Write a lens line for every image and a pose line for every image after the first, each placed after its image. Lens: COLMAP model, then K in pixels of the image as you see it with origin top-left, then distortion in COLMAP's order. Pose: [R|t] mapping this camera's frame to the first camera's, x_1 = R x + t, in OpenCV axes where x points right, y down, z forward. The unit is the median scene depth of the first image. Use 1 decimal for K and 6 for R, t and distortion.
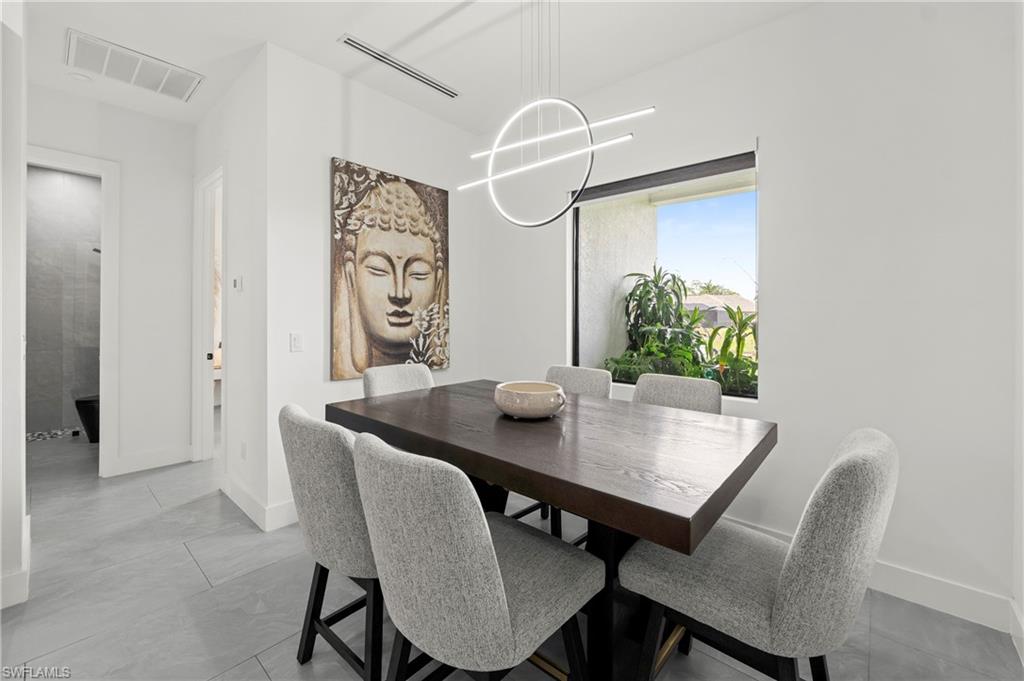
lens RADIAL K [[419.9, 0, 512.5], [0, 419.9, 319.4], [0, 0, 1]] dist [-0.010741, 0.000129]
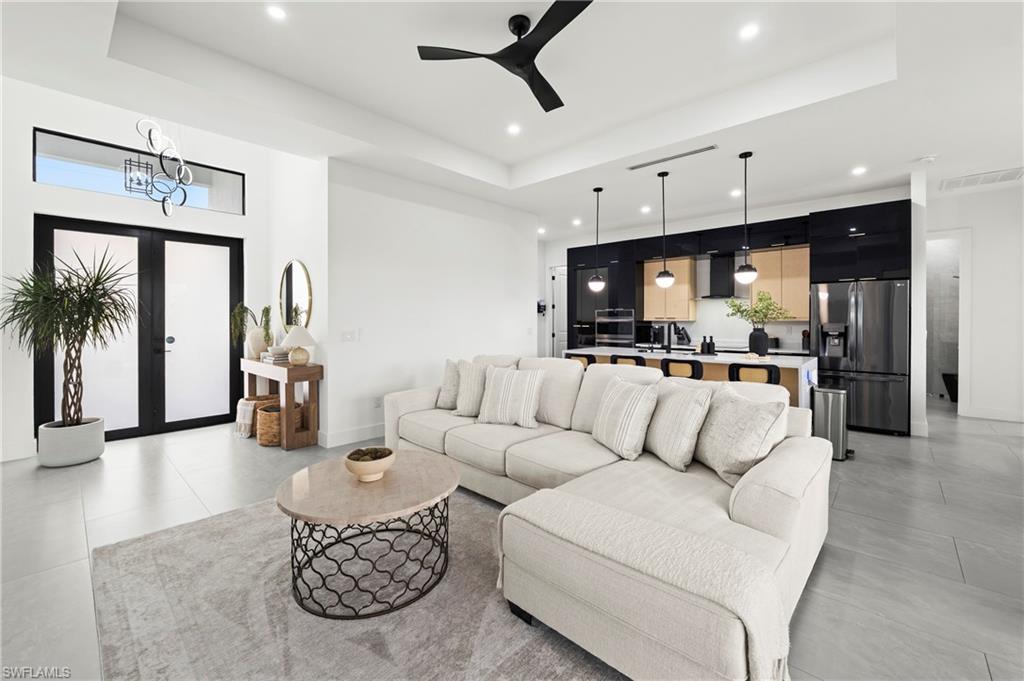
lens RADIAL K [[419.9, 0, 511.1], [0, 419.9, 322.4], [0, 0, 1]] dist [-0.010741, 0.000129]
pose [[-0.029284, -0.003358, -0.999565, 0.780964], [-0.006934, 0.999971, -0.003156, 0.014905], [0.999547, 0.006839, -0.029307, -0.808915]]
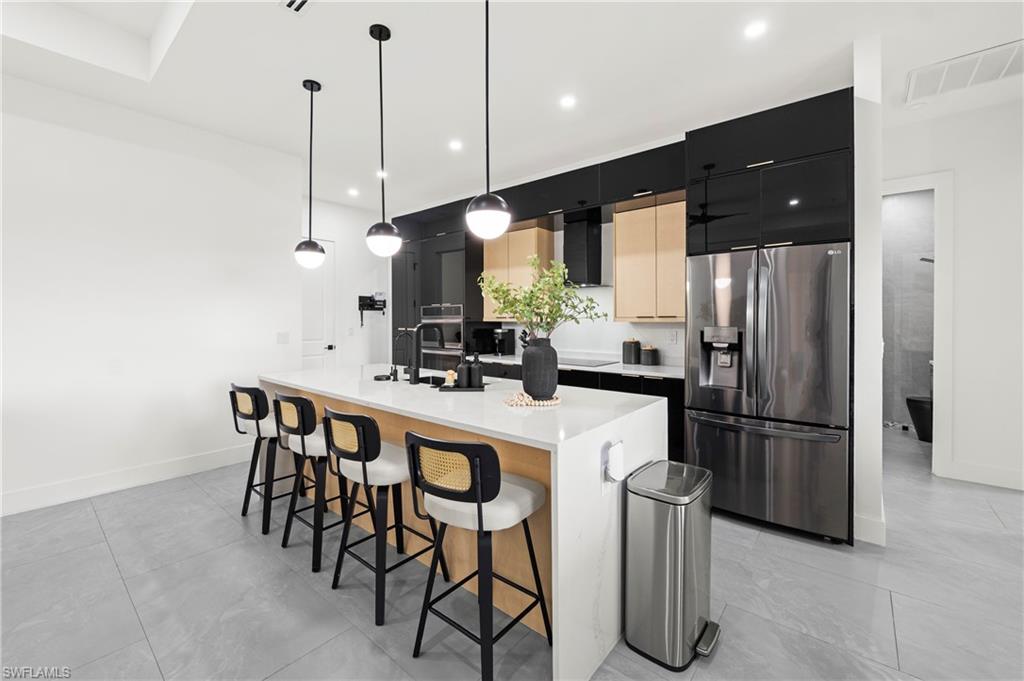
lens RADIAL K [[419.9, 0, 512.7], [0, 419.9, 322.0], [0, 0, 1]] dist [-0.010741, 0.000129]
pose [[0.024557, -0.003167, -0.999693, 0.040215], [-0.004592, 0.999984, -0.003280, 0.000693], [0.999688, 0.004671, 0.024542, -0.103637]]
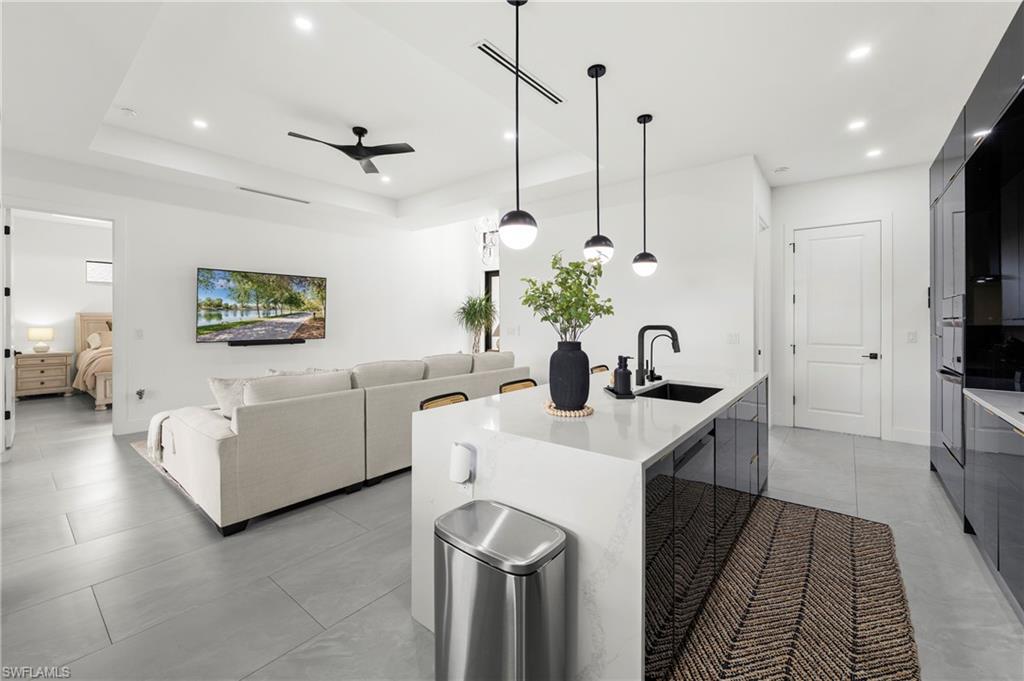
lens RADIAL K [[419.9, 0, 503.8], [0, 419.9, 327.0], [0, 0, 1]] dist [-0.010741, 0.000129]
pose [[-0.999564, -0.013403, -0.026314, -0.497380], [-0.014060, 0.999590, 0.024950, -0.008013], [0.025969, 0.025310, -0.999342, 0.527887]]
